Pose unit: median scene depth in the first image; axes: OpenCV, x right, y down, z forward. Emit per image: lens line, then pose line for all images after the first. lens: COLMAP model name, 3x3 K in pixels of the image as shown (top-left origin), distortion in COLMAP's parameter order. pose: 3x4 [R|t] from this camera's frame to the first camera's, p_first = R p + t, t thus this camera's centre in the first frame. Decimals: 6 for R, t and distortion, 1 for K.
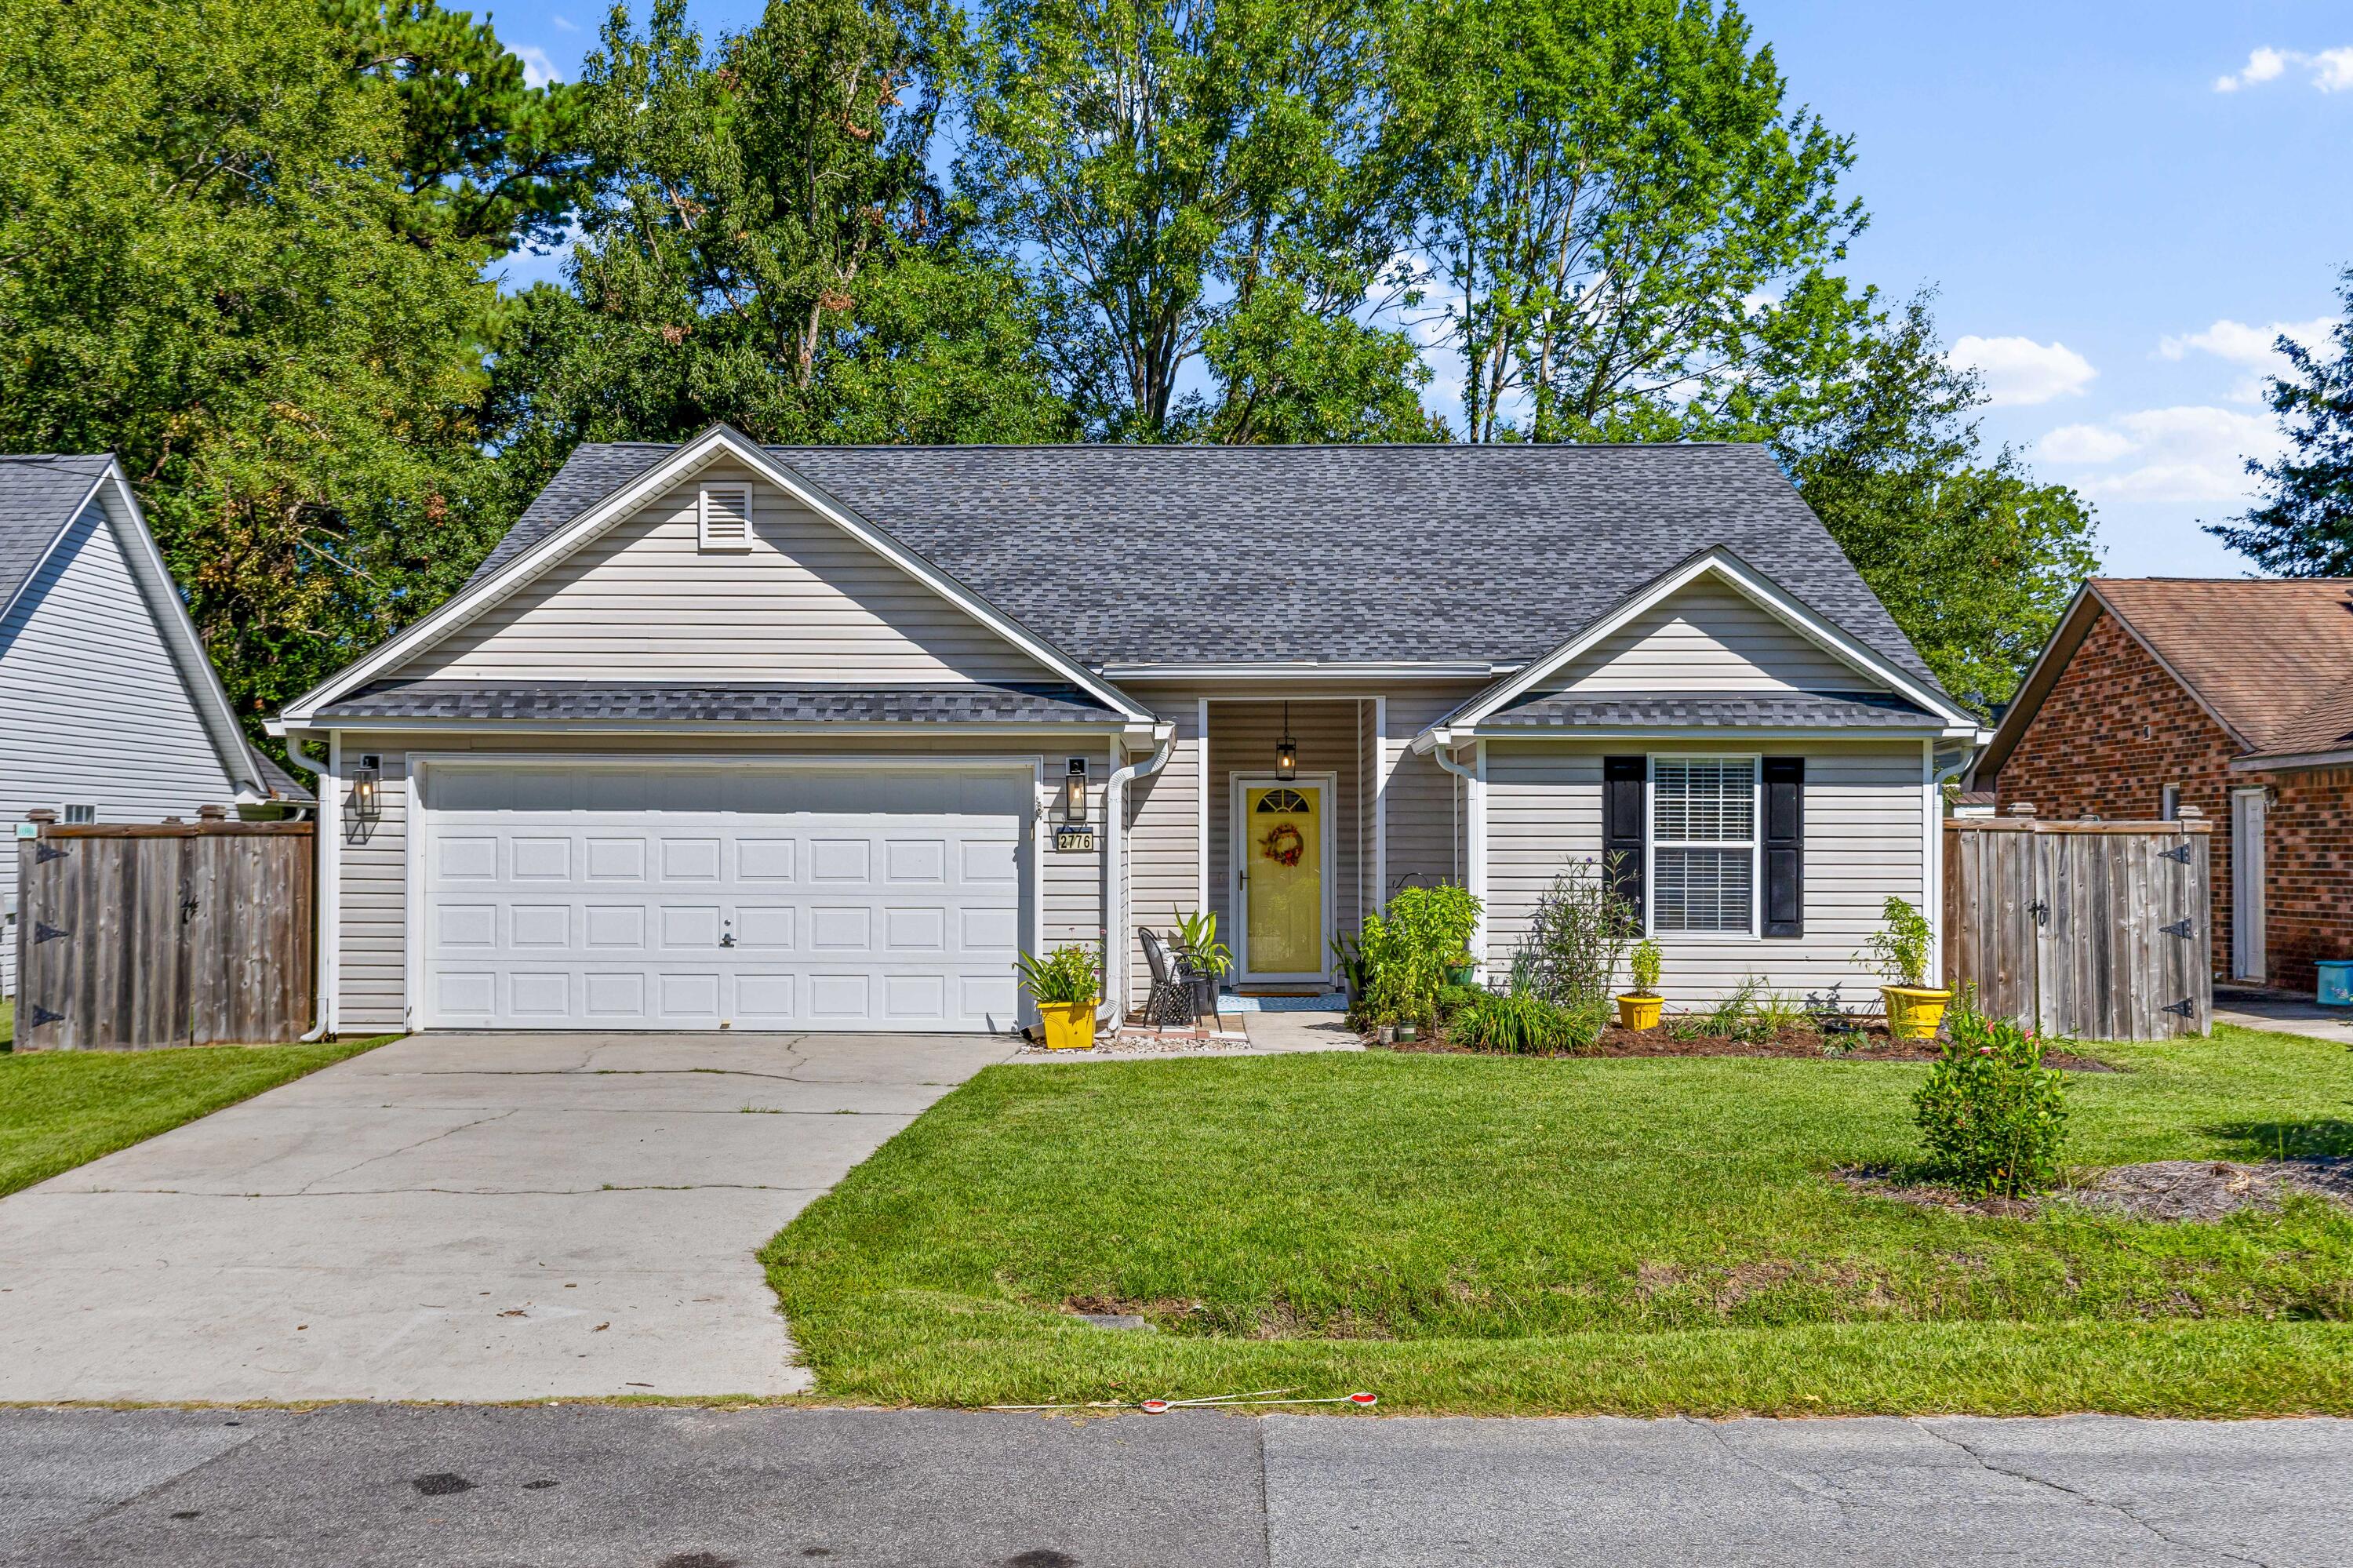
lens RADIAL K [[2318.5, 0, 1167.1], [0, 2318.5, 787.5], [0, 0, 1]] dist [-0.006303, 0.000000]
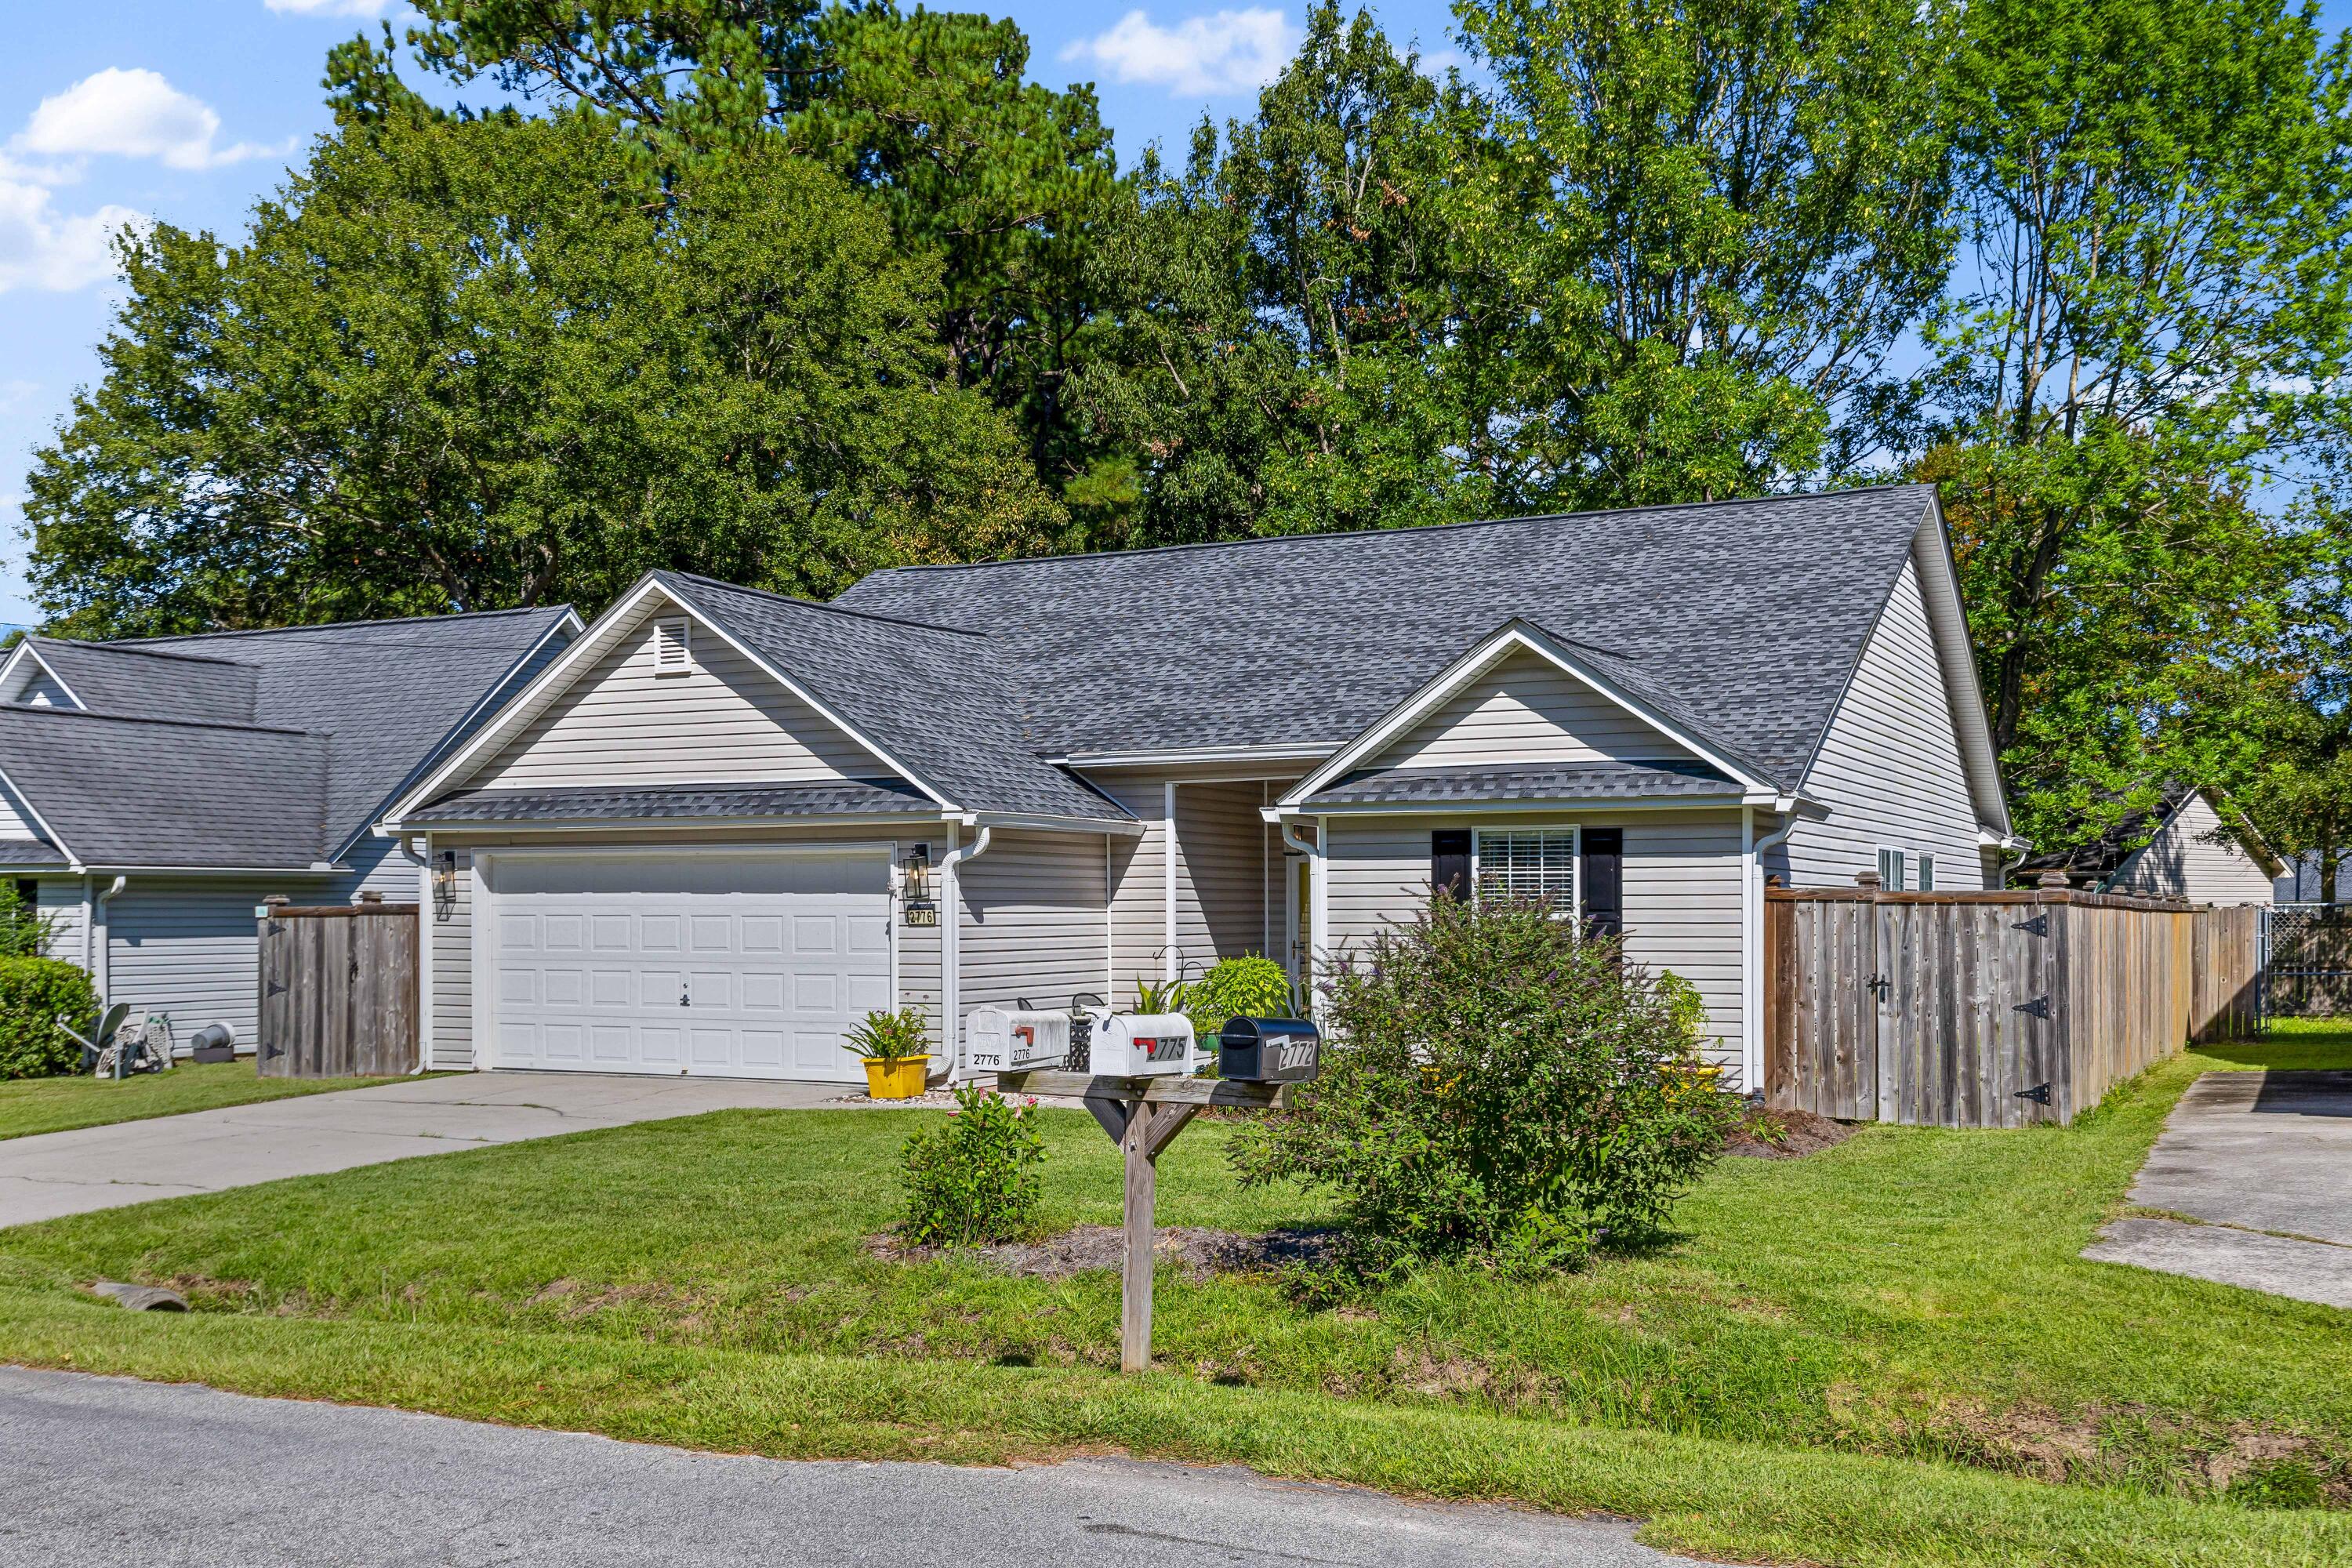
lens RADIAL K [[2317.4, 0, 1183.2], [0, 2317.4, 880.5], [0, 0, 1]] dist [-0.006303, 0.000000]
pose [[0.901075, -0.010350, -0.433540, 0.533534], [0.015670, 0.999839, 0.008699, -0.002207], [0.433381, -0.014633, 0.901092, 0.032988]]
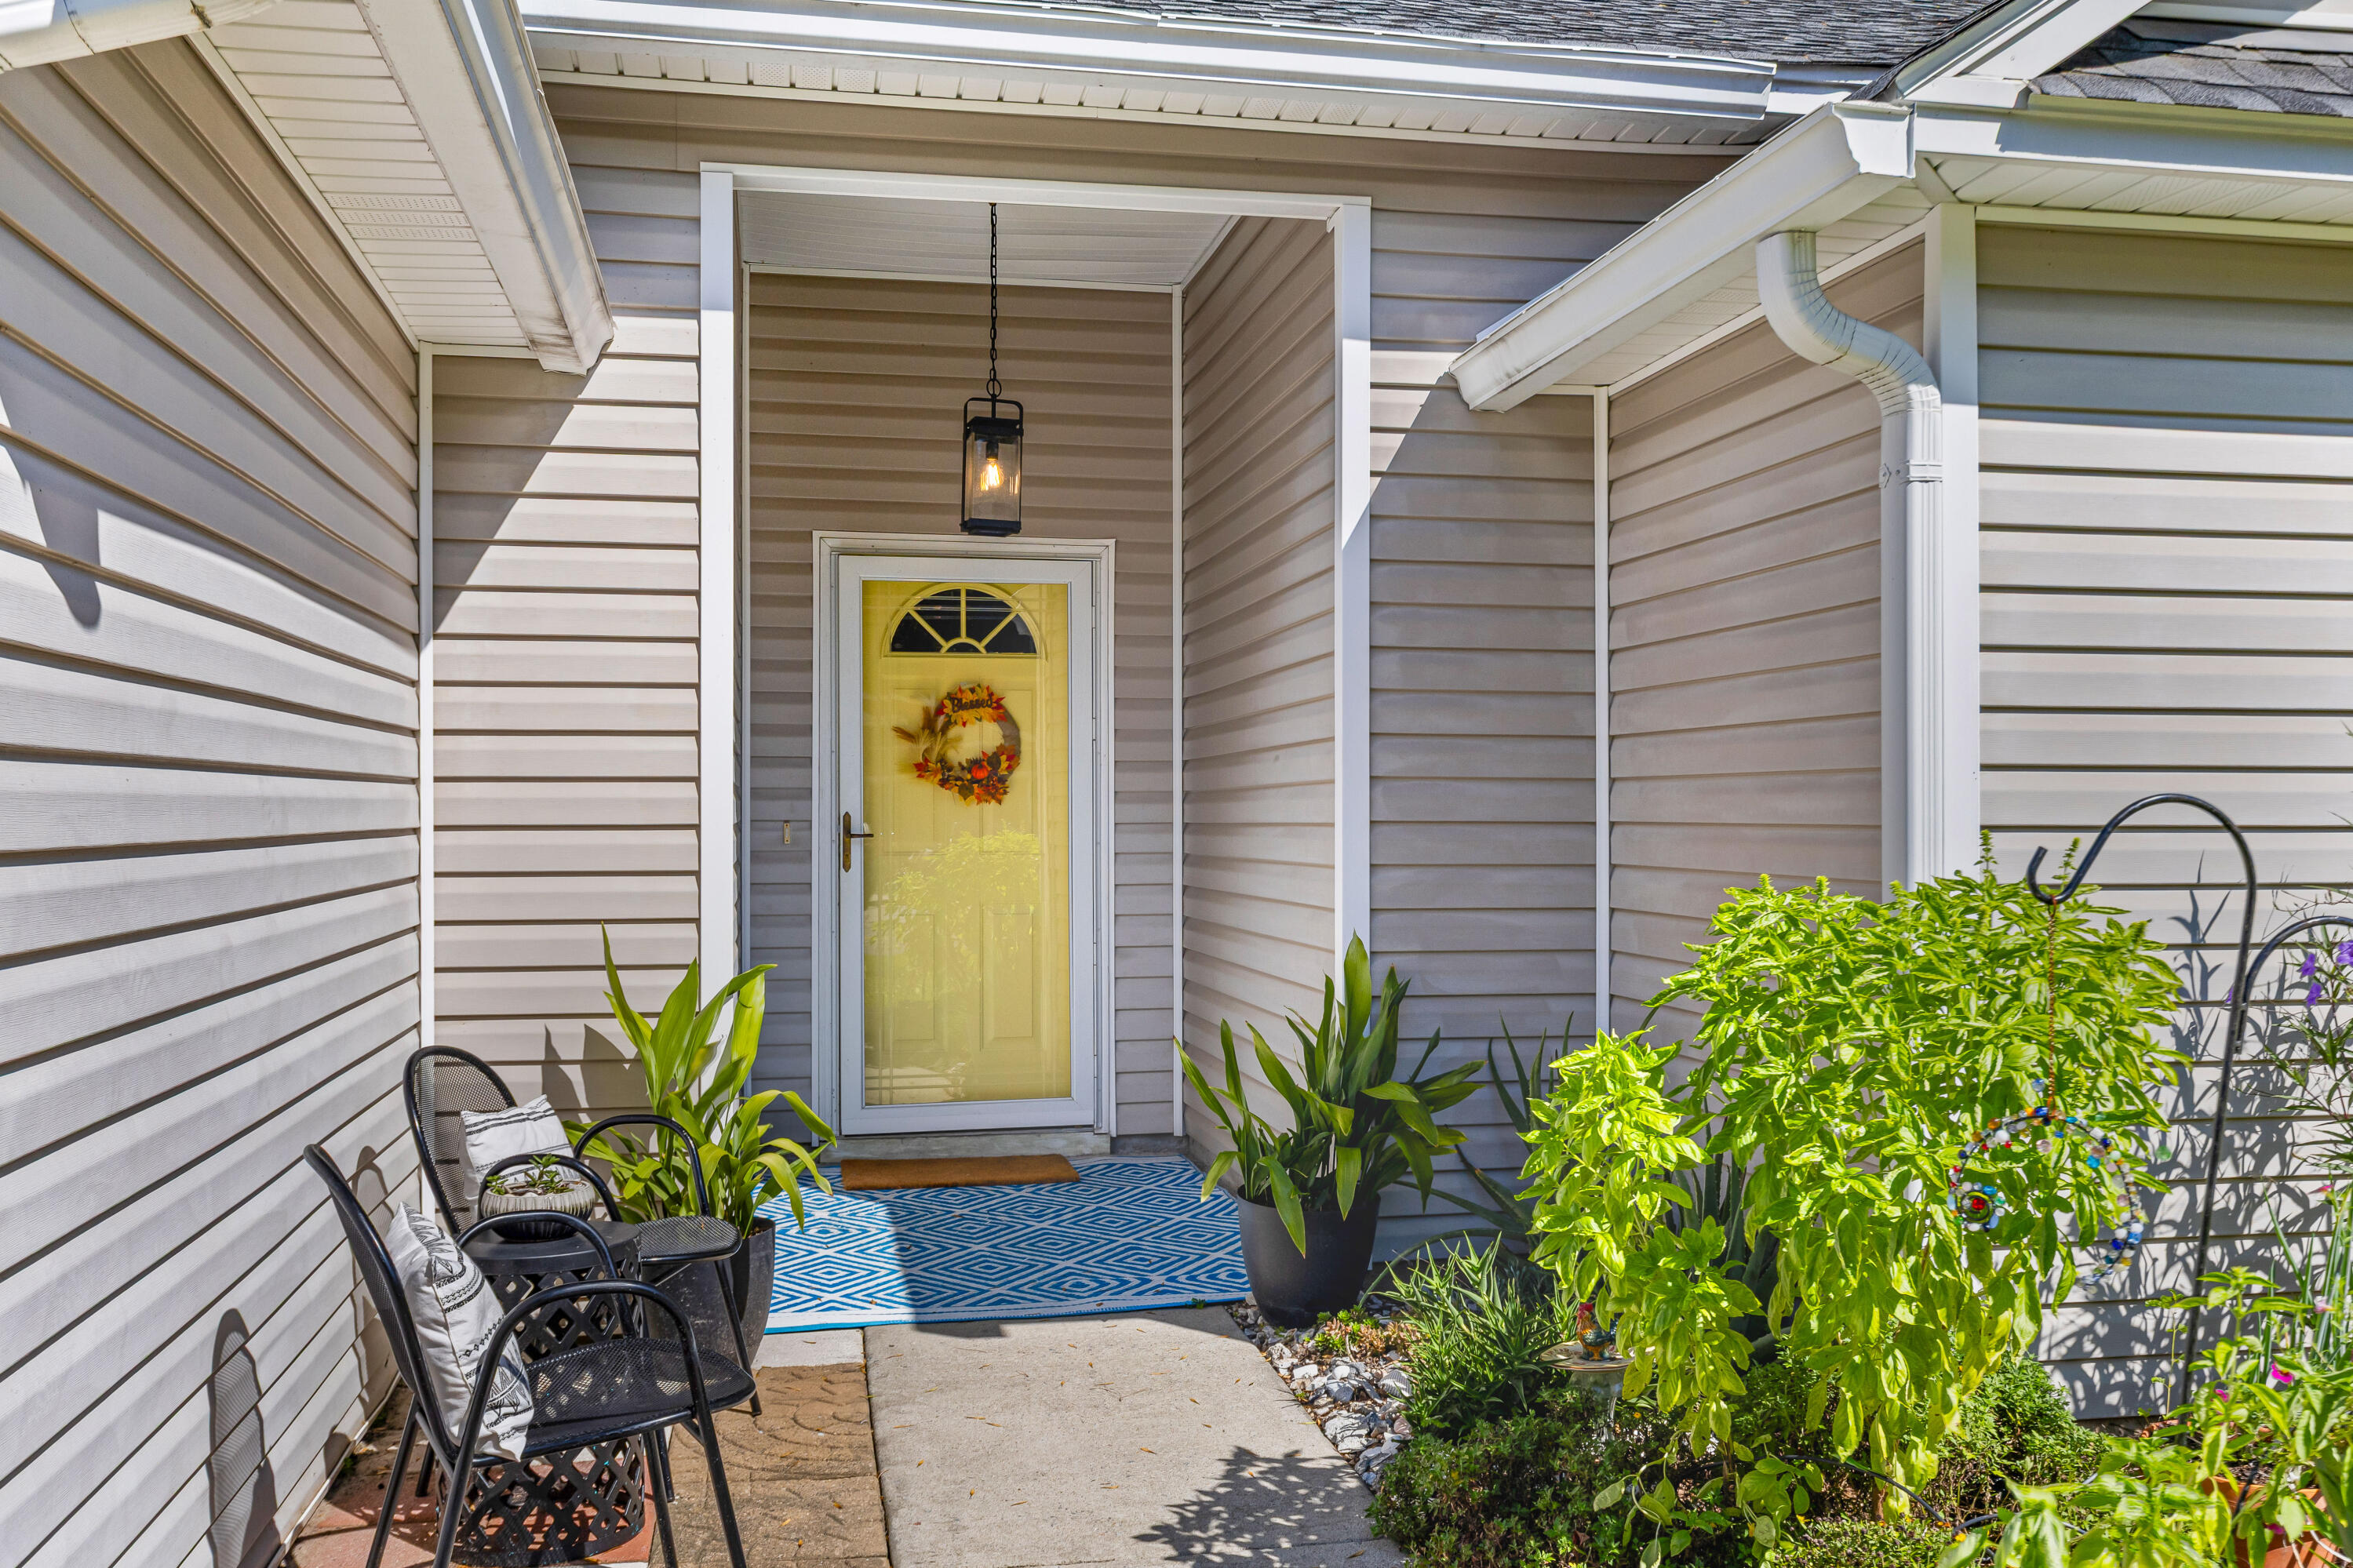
lens RADIAL K [[2156.6, 0, 1182.1], [0, 2156.6, 790.6], [0, 0, 1]] dist [-0.000955, 0.000166]
pose [[0.980064, -0.000859, 0.198682, 0.020420], [-0.003022, 0.999811, 0.019227, 0.031278], [-0.198661, -0.019444, 0.979875, 0.813912]]
